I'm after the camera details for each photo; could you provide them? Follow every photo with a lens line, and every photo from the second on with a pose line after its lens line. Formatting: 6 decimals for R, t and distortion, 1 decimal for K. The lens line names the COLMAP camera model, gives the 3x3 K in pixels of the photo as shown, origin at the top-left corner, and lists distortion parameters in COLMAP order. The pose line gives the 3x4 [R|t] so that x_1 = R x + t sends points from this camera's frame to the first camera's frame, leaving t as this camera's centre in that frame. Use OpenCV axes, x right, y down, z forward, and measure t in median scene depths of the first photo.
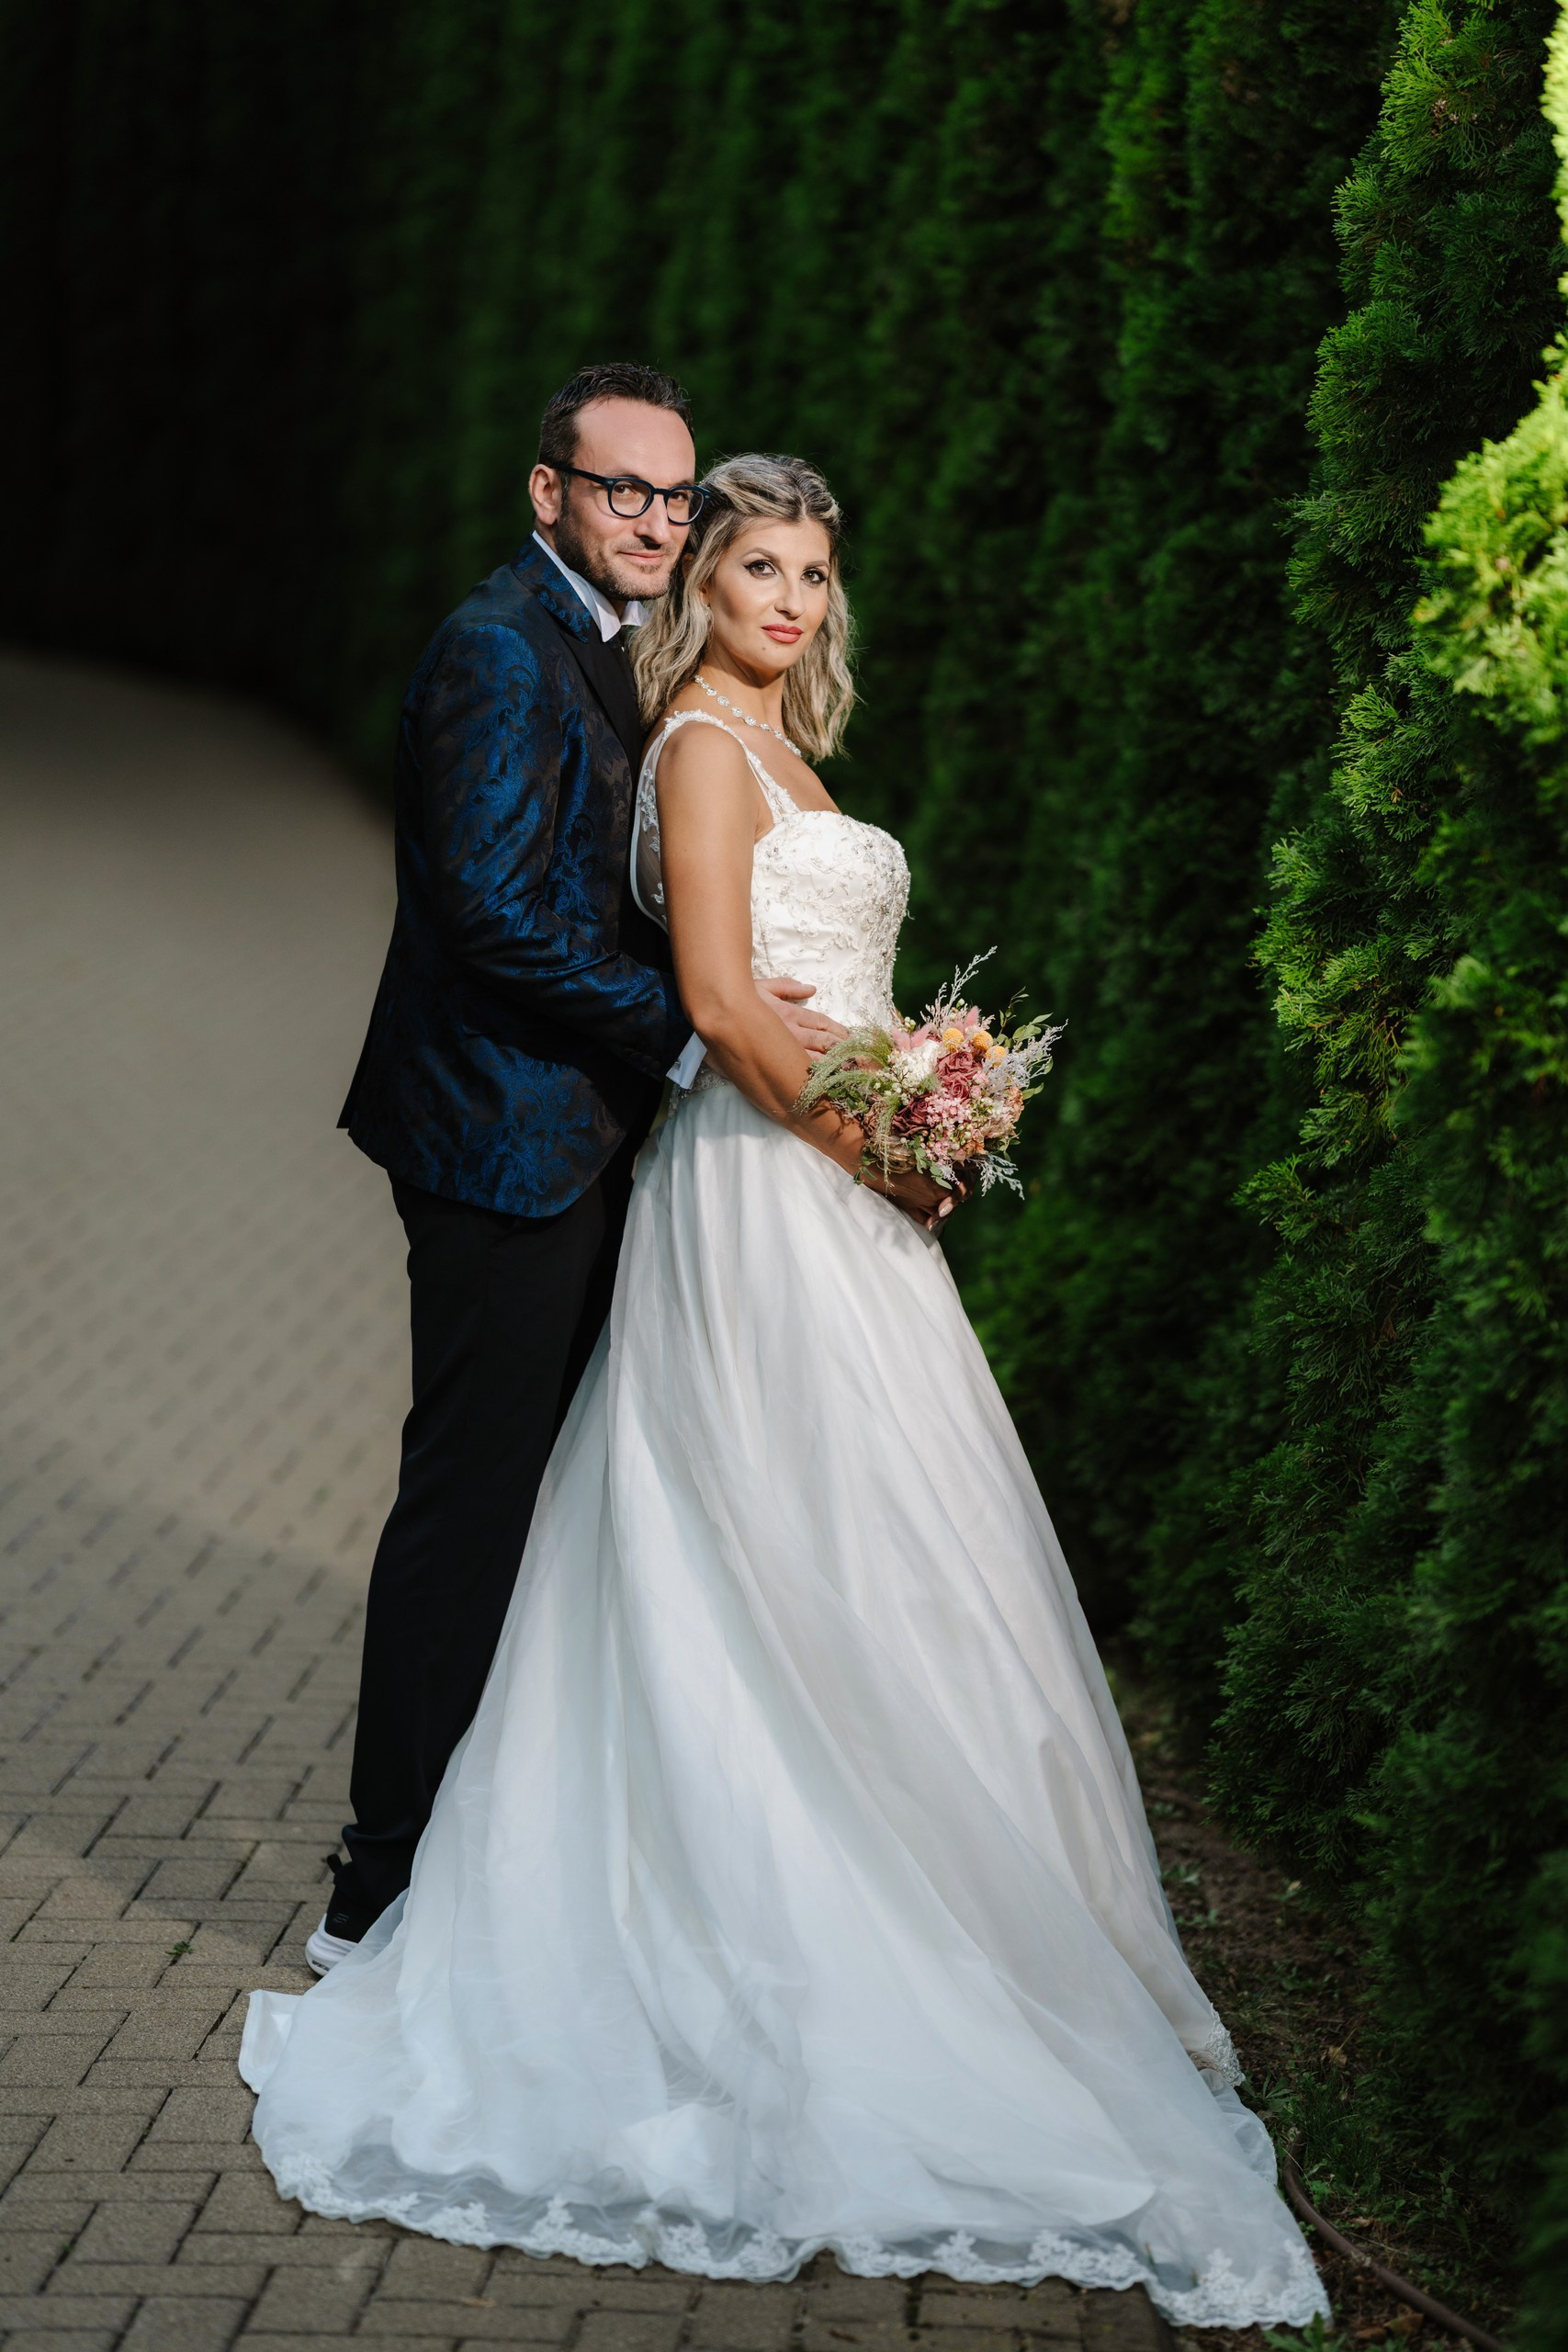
lens RADIAL K [[5875.3, 0, 784.0], [0, 5875.3, 1176.0], [0, 0, 1]] dist [0.728007, 0.002824]
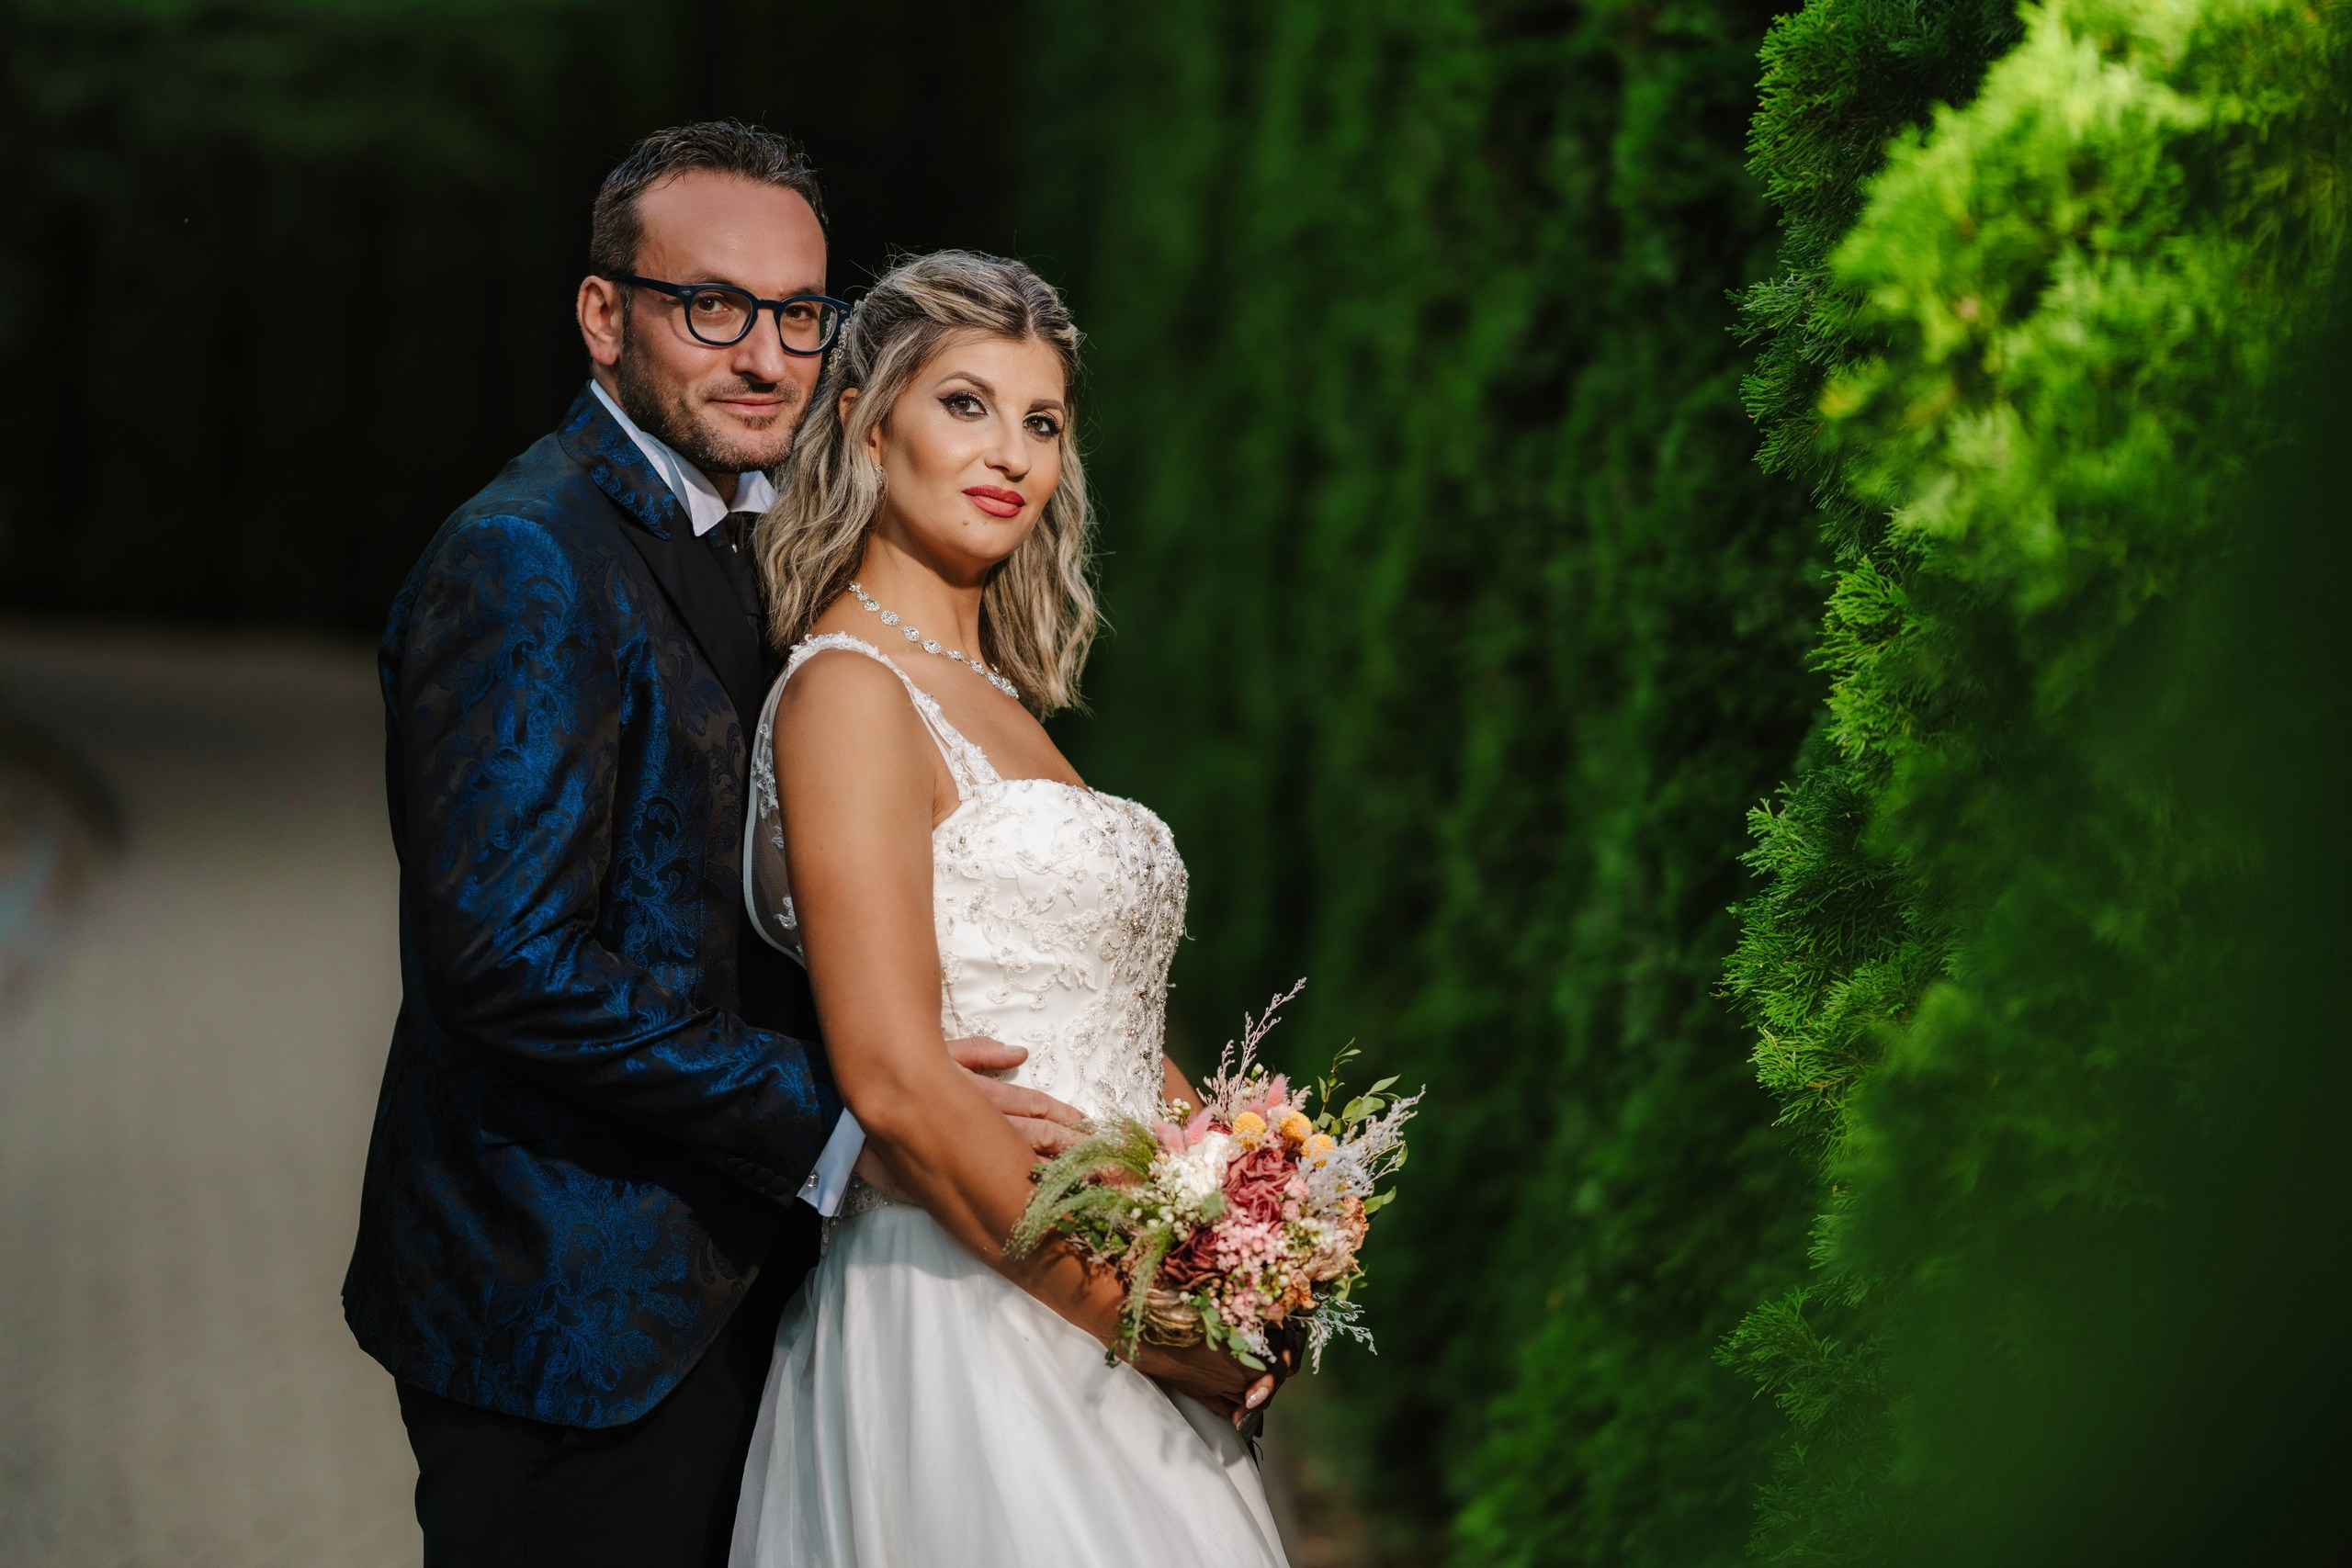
lens RADIAL K [[6029.8, 0, 1176.0], [0, 6029.8, 784.0], [0, 0, 1]] dist [0.659513, 0.770180]
pose [[0.996641, -0.036497, -0.073313, 0.070977], [0.031383, 0.997072, -0.069734, -0.014373], [0.075644, 0.067199, 0.994868, 0.337279]]
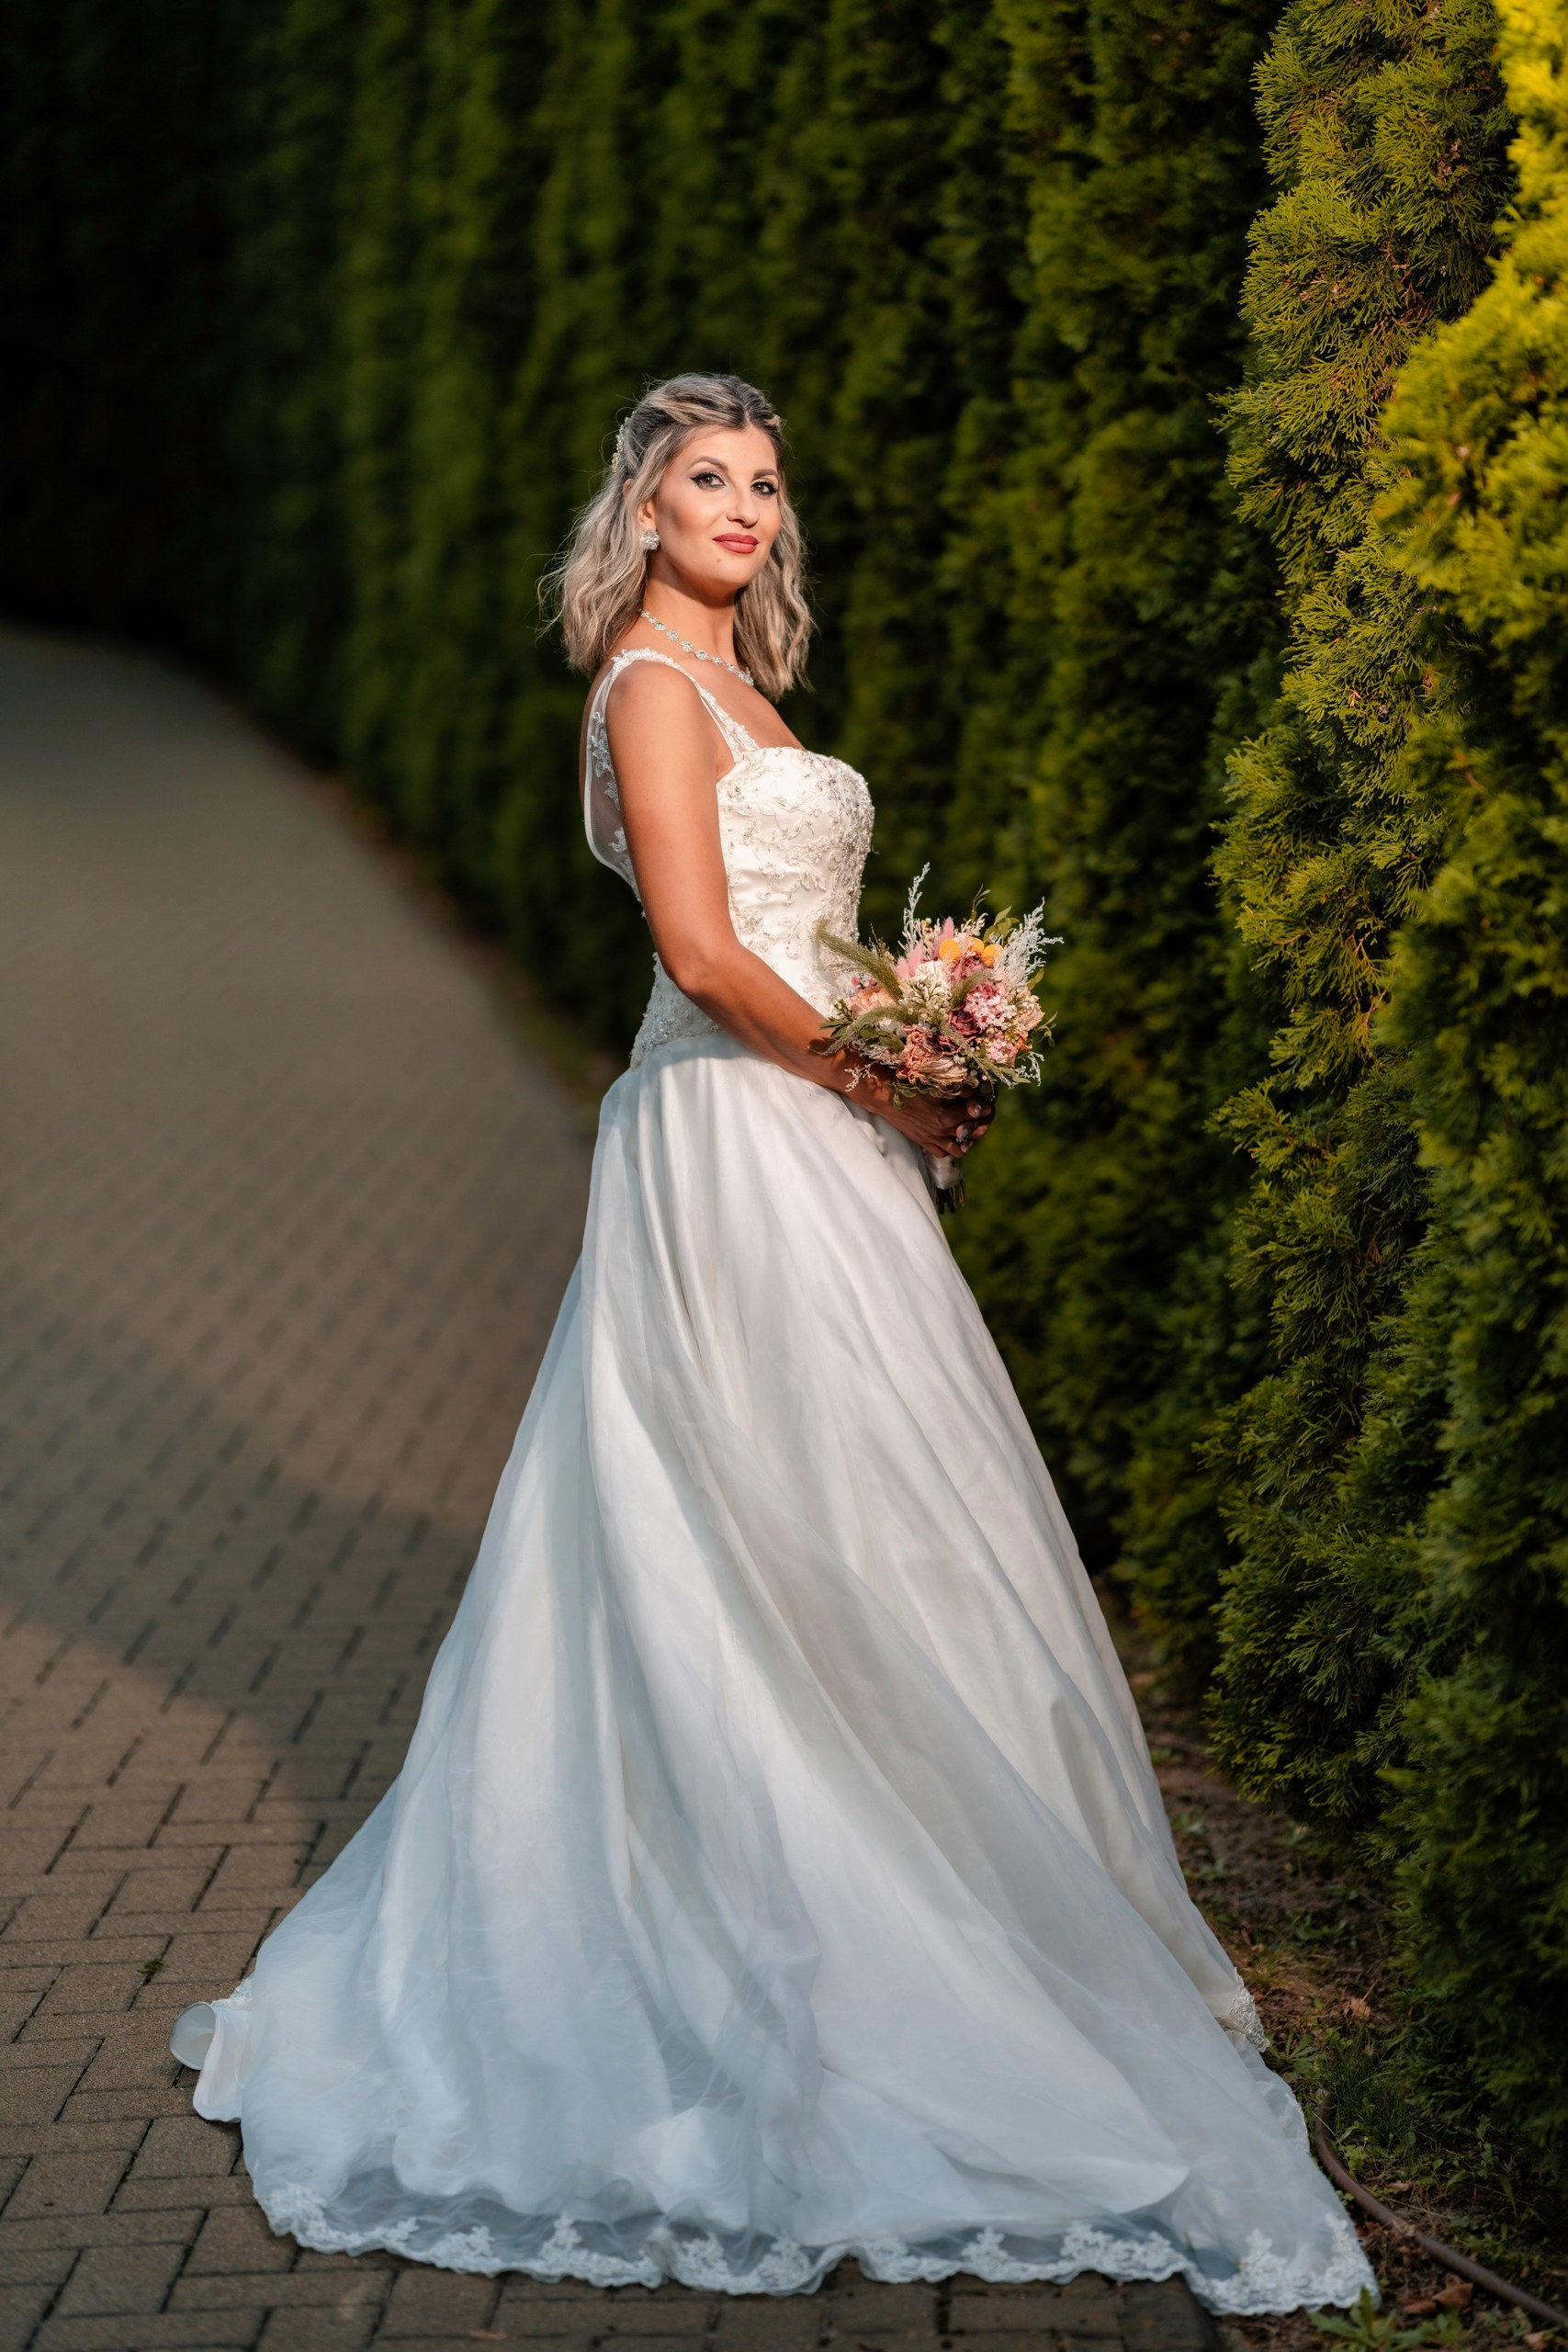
lens RADIAL K [[5875.3, 0, 784.0], [0, 5875.3, 1176.0], [0, 0, 1]] dist [0.728007, 0.002824]
pose [[0.998434, -0.054669, 0.011884, -0.004408], [0.054494, 0.998408, 0.014558, -0.006002], [-0.012661, -0.013887, 0.999823, 0.040274]]
